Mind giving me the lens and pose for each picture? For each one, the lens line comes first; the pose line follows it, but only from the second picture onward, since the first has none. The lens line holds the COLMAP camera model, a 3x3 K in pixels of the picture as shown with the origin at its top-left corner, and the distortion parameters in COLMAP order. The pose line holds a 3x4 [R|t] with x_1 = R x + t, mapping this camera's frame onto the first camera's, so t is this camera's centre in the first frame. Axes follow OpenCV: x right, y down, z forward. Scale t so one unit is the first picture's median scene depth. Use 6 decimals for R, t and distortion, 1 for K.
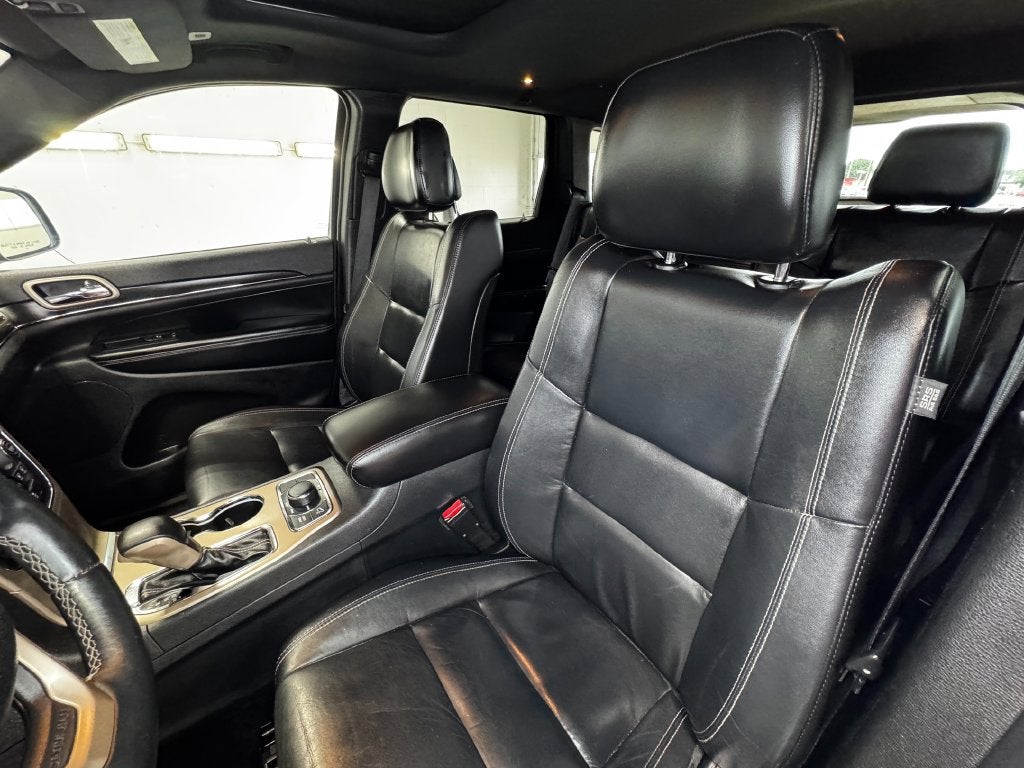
lens RADIAL K [[407.1, 0, 510.7], [0, 407.1, 386.1], [0, 0, 1]] dist [0.000359, 0.000069]
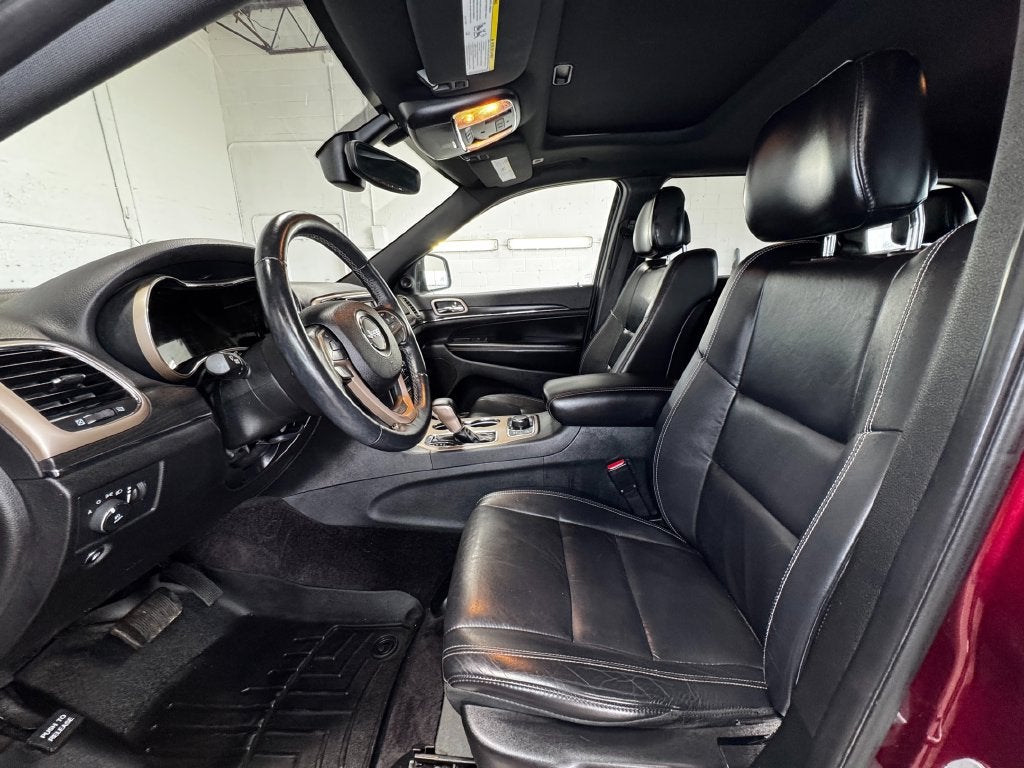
lens RADIAL K [[412.6, 0, 516.0], [0, 412.6, 384.1], [0, 0, 1]] dist [0.000303, 0.000000]
pose [[0.796772, 0.133438, -0.589362, 0.252706], [-0.245797, 0.962551, -0.114367, 0.220251], [0.552030, 0.235988, 0.799733, -0.188082]]
